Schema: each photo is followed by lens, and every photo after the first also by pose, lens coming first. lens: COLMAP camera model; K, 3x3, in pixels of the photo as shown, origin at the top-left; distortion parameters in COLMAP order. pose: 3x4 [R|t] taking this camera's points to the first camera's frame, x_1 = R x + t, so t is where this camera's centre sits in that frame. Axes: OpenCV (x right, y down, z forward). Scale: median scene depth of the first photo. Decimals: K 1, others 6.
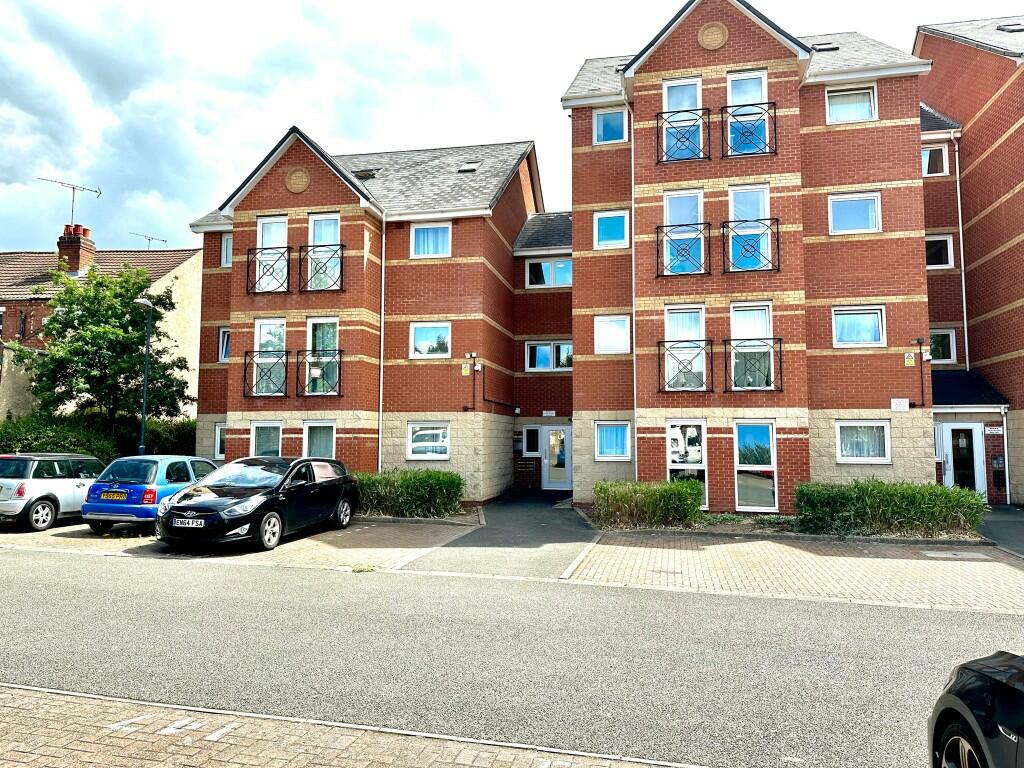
lens RADIAL K [[661.7, 0, 500.6], [0, 661.7, 419.6], [0, 0, 1]] dist [0.050403, -0.000168]
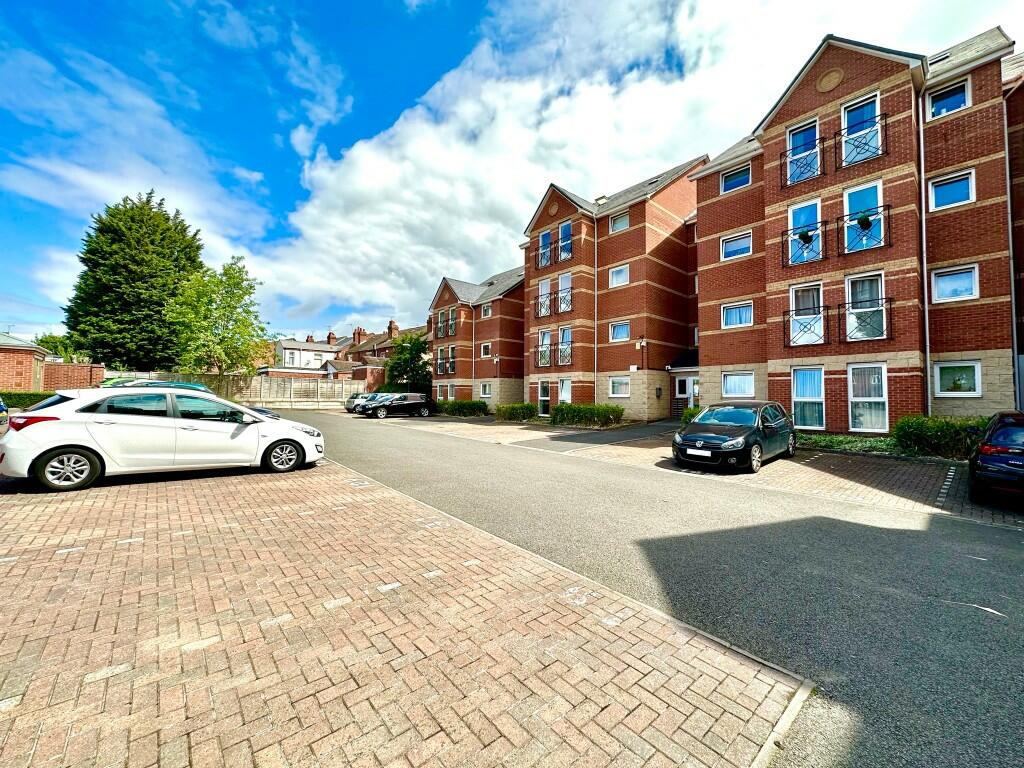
lens RADIAL K [[400.9, 0, 512.2], [0, 400.9, 388.9], [0, 0, 1]] dist [0.000947, -0.000125]
pose [[0.801215, -0.023594, -0.597911, 0.317549], [0.047673, 0.998563, 0.024478, -0.001617], [0.596475, -0.048116, 0.801188, -0.065192]]
